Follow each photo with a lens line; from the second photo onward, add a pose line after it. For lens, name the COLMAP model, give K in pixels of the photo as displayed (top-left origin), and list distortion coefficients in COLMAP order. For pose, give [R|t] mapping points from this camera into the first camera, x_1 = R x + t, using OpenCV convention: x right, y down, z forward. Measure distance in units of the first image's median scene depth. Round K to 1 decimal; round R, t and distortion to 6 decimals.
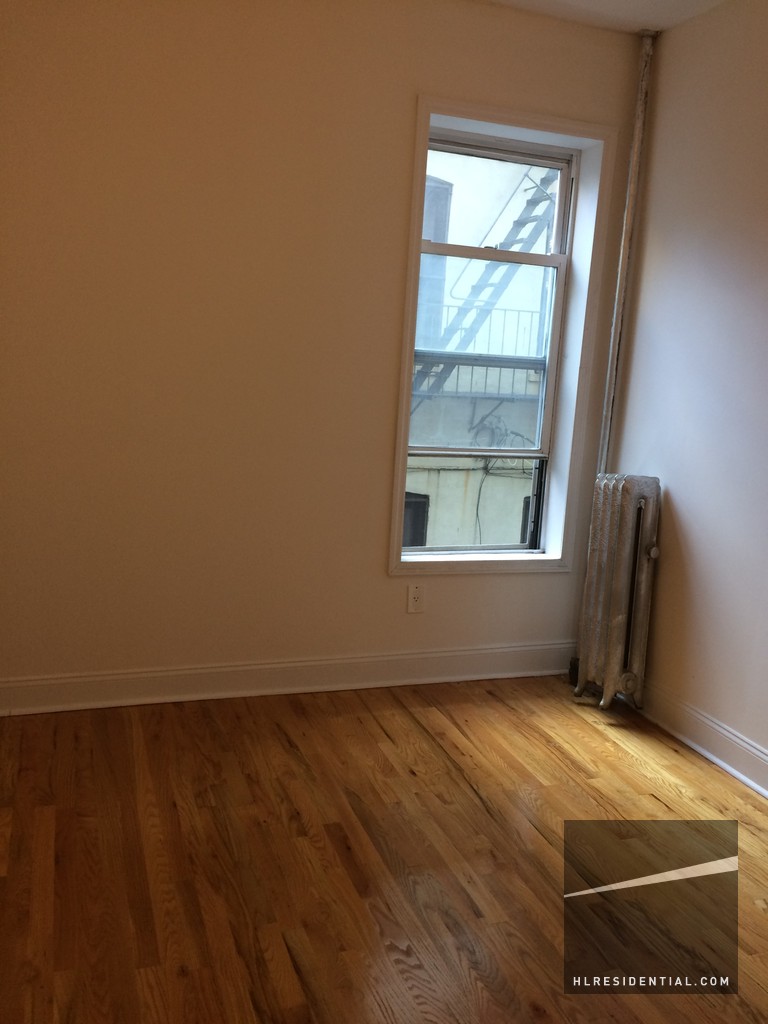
lens RADIAL K [[879.1, 0, 384.0], [0, 879.1, 512.0], [0, 0, 1]] dist [0.088669, -0.146935]
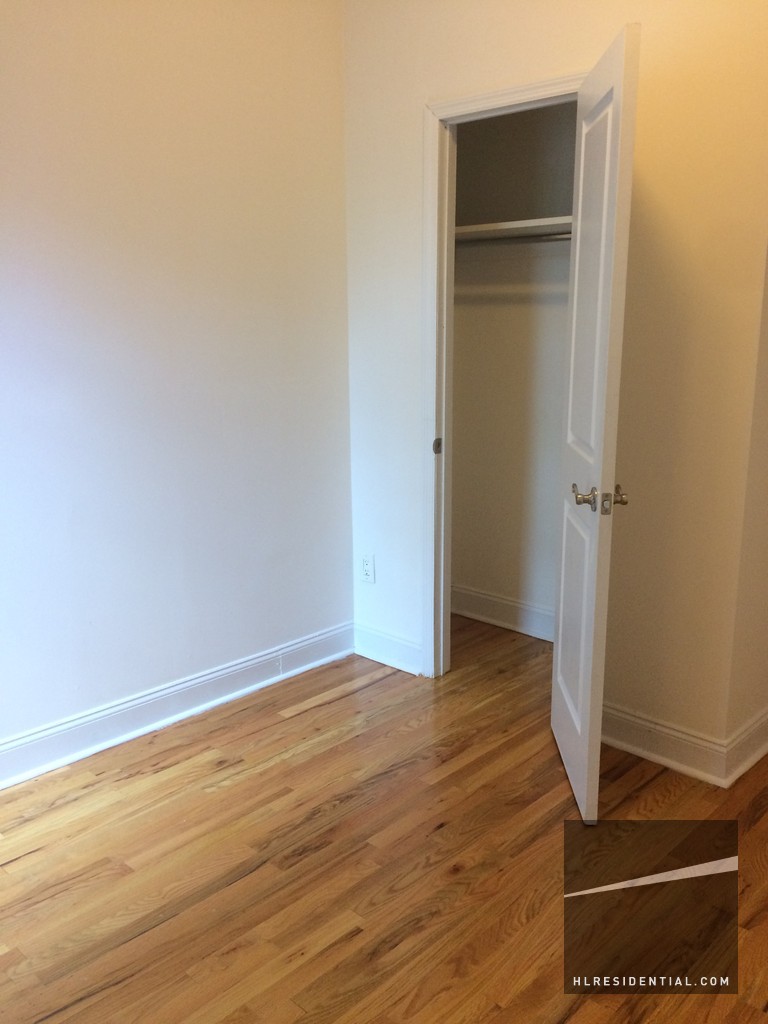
lens RADIAL K [[879.1, 0, 384.0], [0, 879.1, 512.0], [0, 0, 1]] dist [0.088669, -0.146935]
pose [[-0.442408, -0.250982, 0.860978, -0.590015], [0.142246, 0.928250, 0.343684, -0.255603], [-0.885461, 0.274520, -0.374964, 1.222401]]
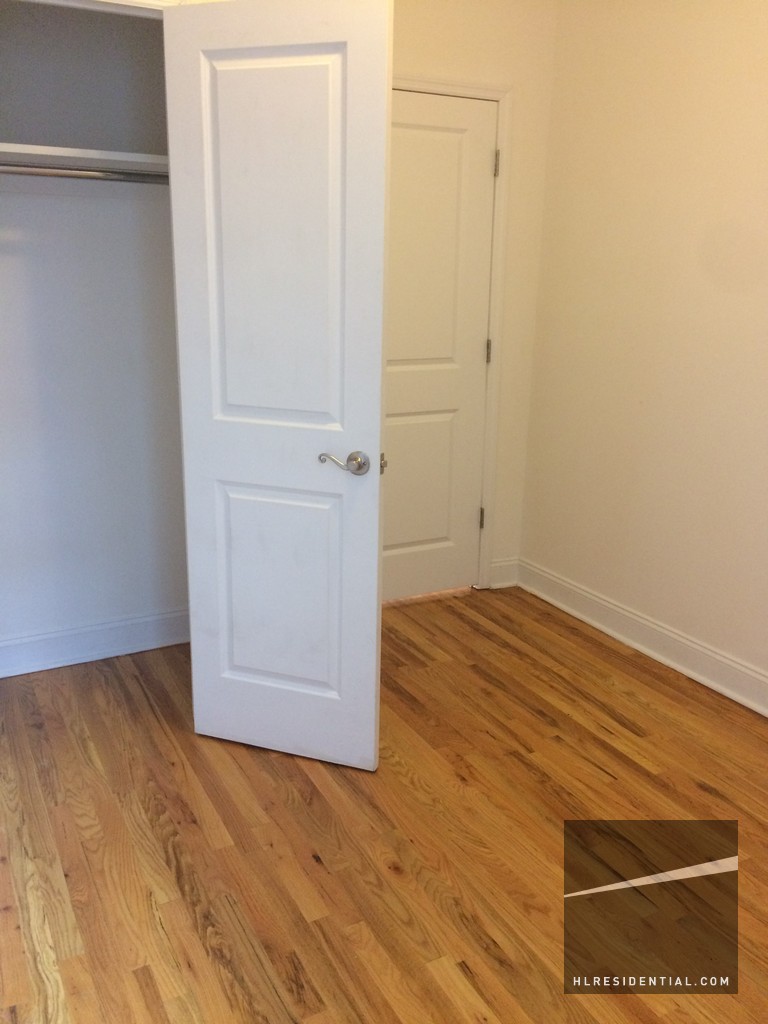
lens RADIAL K [[879.1, 0, 384.0], [0, 879.1, 512.0], [0, 0, 1]] dist [0.088669, -0.146935]
pose [[-0.987548, -0.034316, -0.153529, 0.326617], [-0.097553, 0.899209, 0.426505, -0.275545], [0.123418, 0.436171, -0.891360, 1.573837]]
